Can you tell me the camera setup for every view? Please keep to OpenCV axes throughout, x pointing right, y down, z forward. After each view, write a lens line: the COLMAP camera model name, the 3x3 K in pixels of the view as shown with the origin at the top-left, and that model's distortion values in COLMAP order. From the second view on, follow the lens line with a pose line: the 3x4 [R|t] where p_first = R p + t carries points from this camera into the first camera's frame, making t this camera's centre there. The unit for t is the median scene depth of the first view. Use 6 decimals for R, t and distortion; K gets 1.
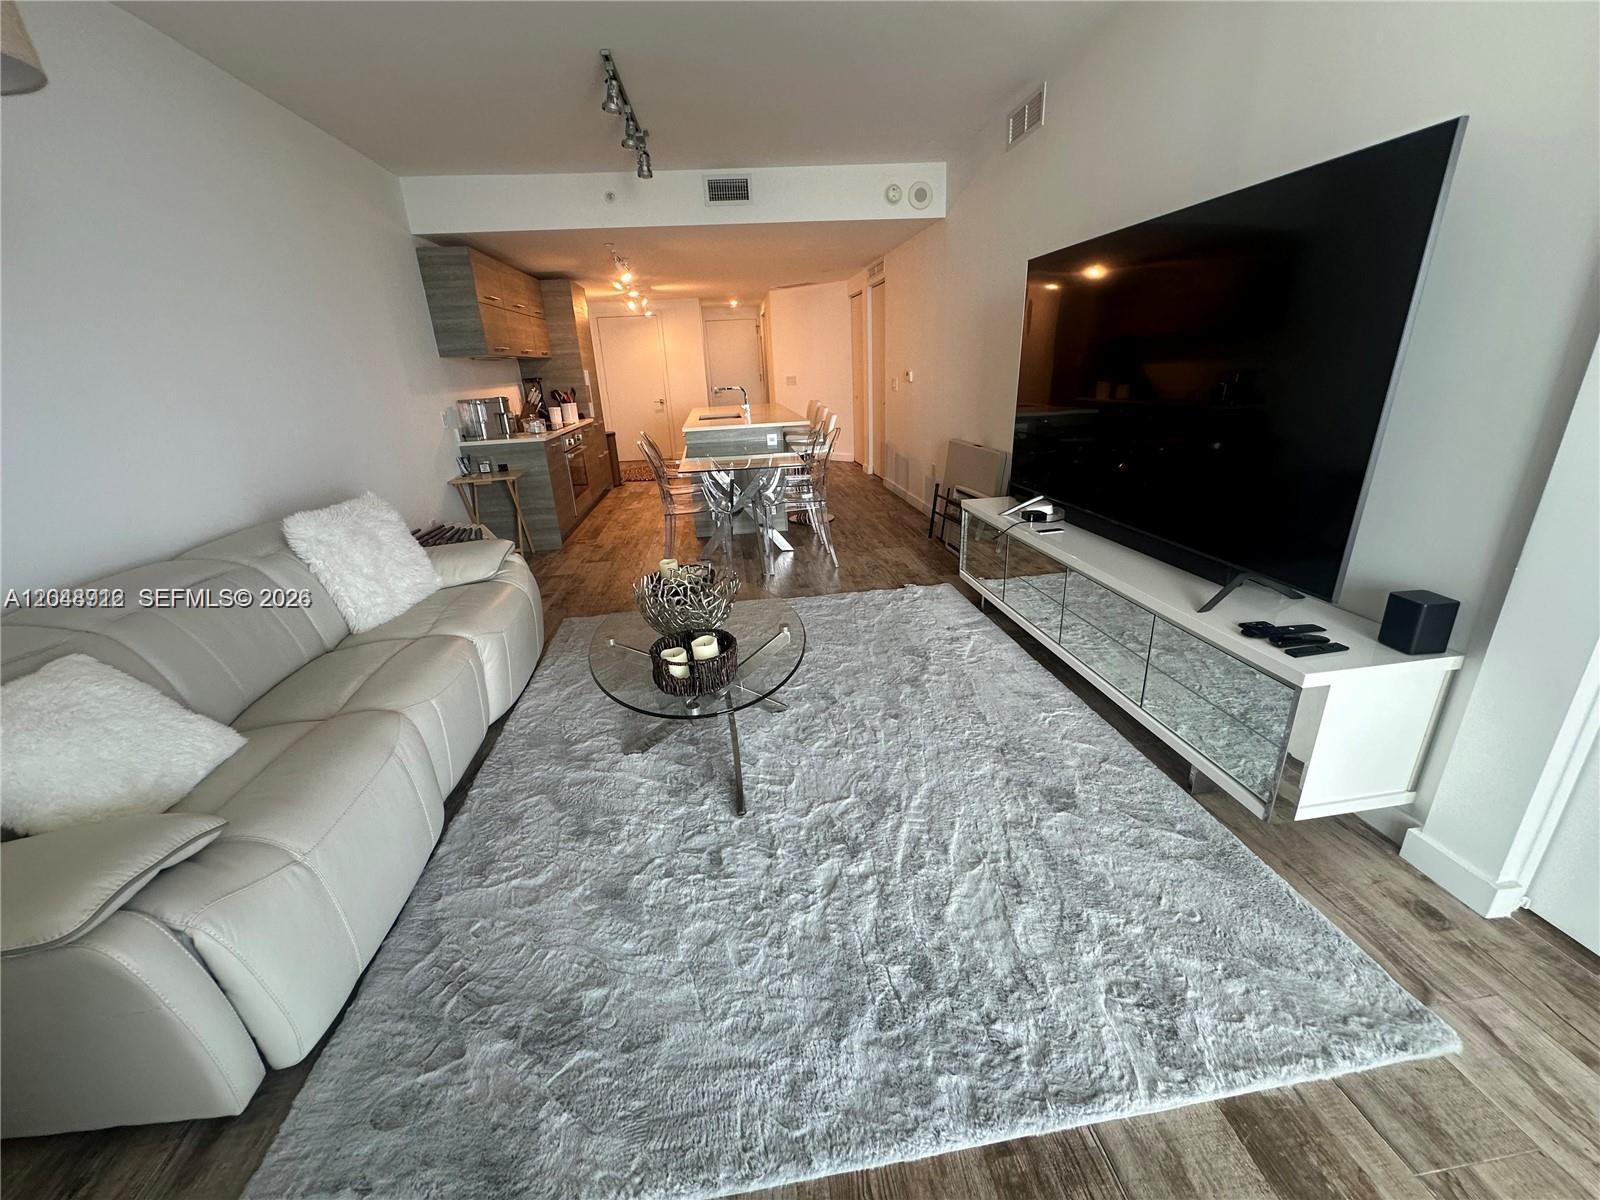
lens RADIAL K [[644.4, 0, 798.7], [0, 644.4, 601.3], [0, 0, 1]] dist [-0.000527, 0.000222]
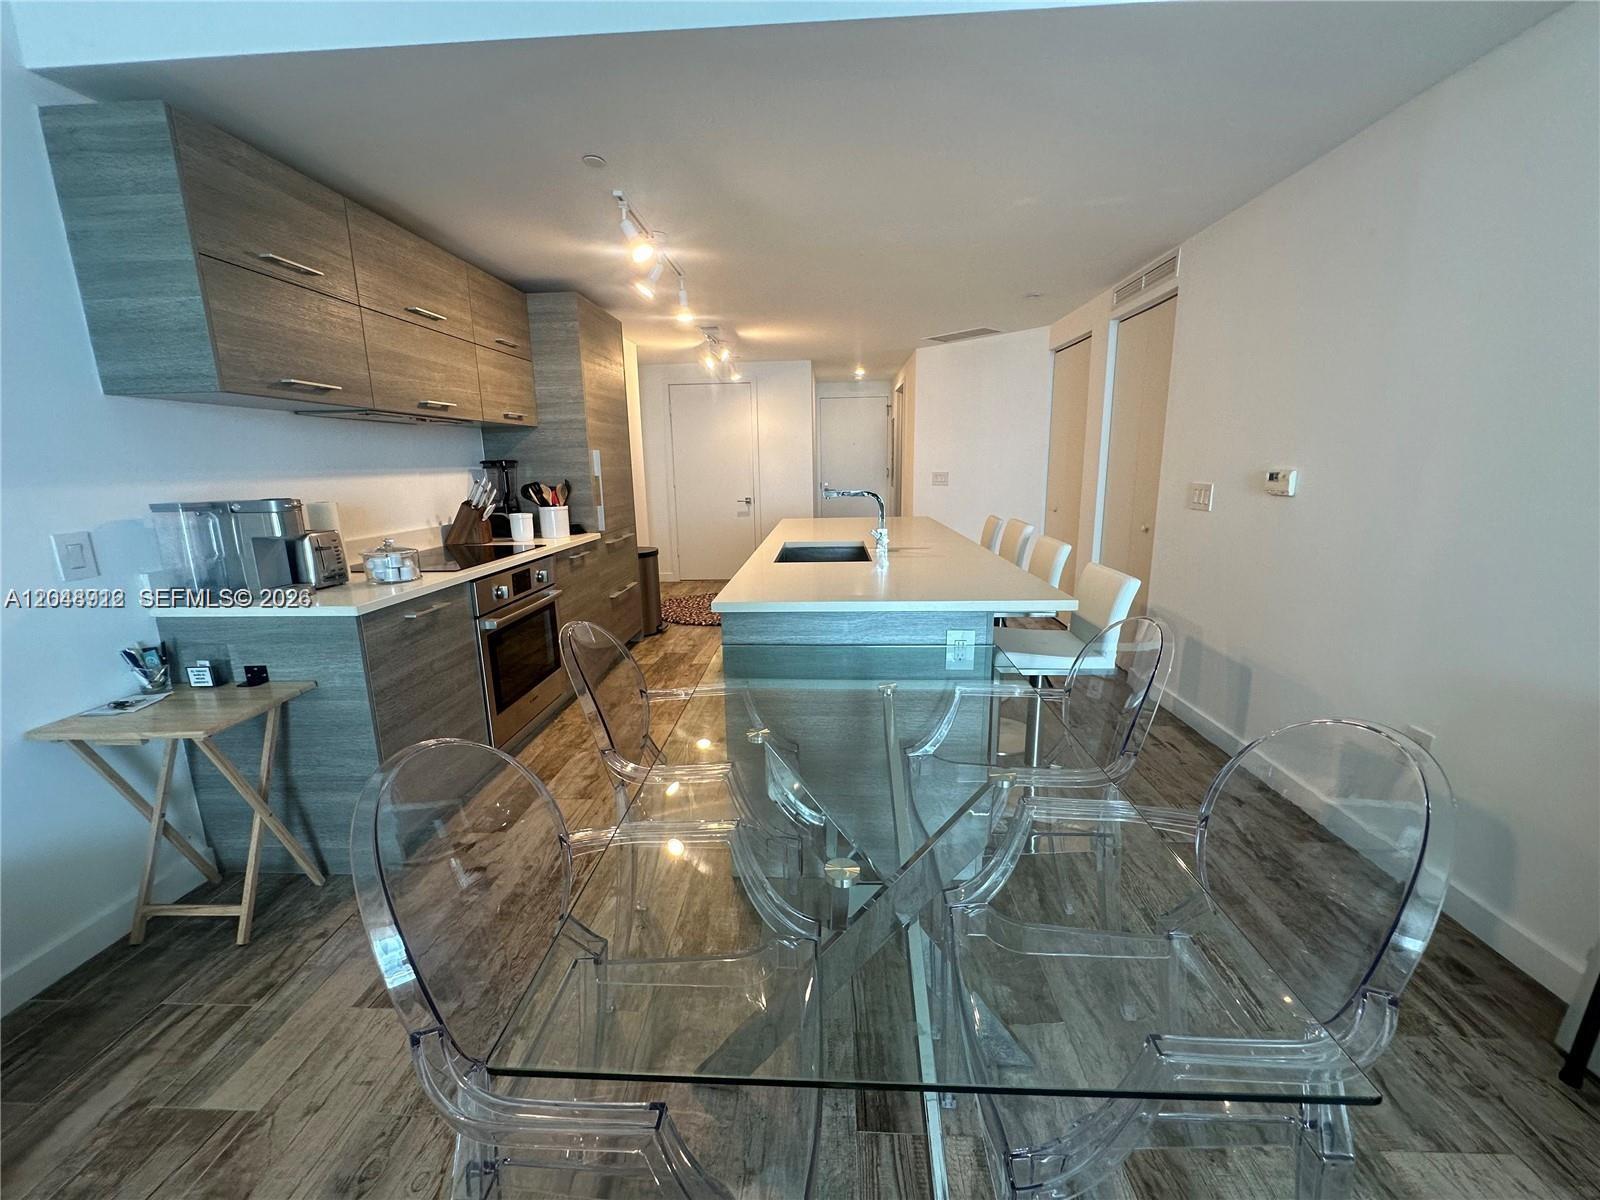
lens RADIAL K [[644.4, 0, 799.7], [0, 644.4, 595.4], [0, 0, 1]] dist [-0.000527, 0.000222]
pose [[0.985391, 0.063558, -0.158004, -0.058368], [-0.085682, 0.986802, -0.137409, -0.173780], [0.147185, 0.148940, 0.977831, 0.502059]]
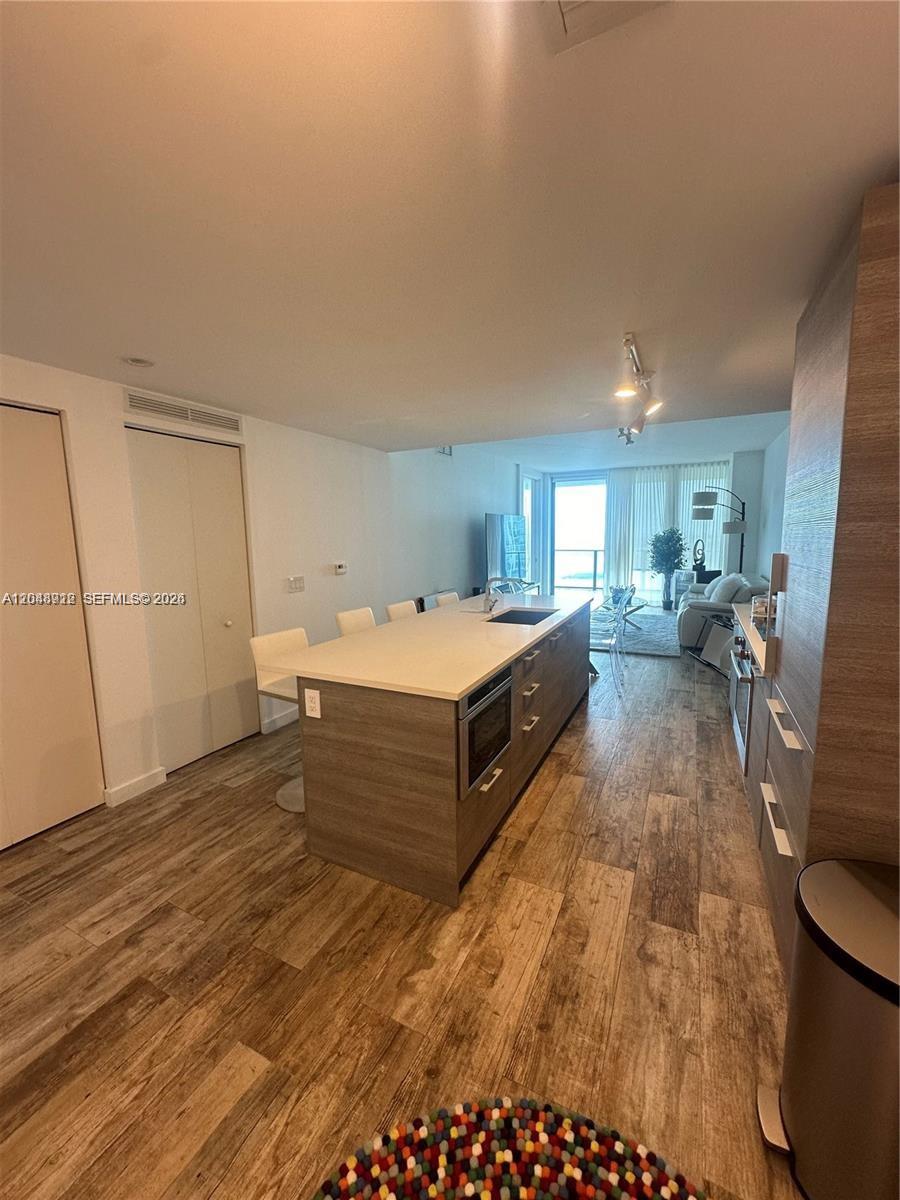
lens RADIAL K [[483.3, 0, 448.3], [0, 483.3, 598.8], [0, 0, 1]] dist [-0.000527, 0.000222]
pose [[-0.831198, -0.012603, 0.555833, -0.340655], [0.249023, 0.885413, 0.392467, -0.509582], [-0.497088, 0.464633, -0.732816, 1.353945]]
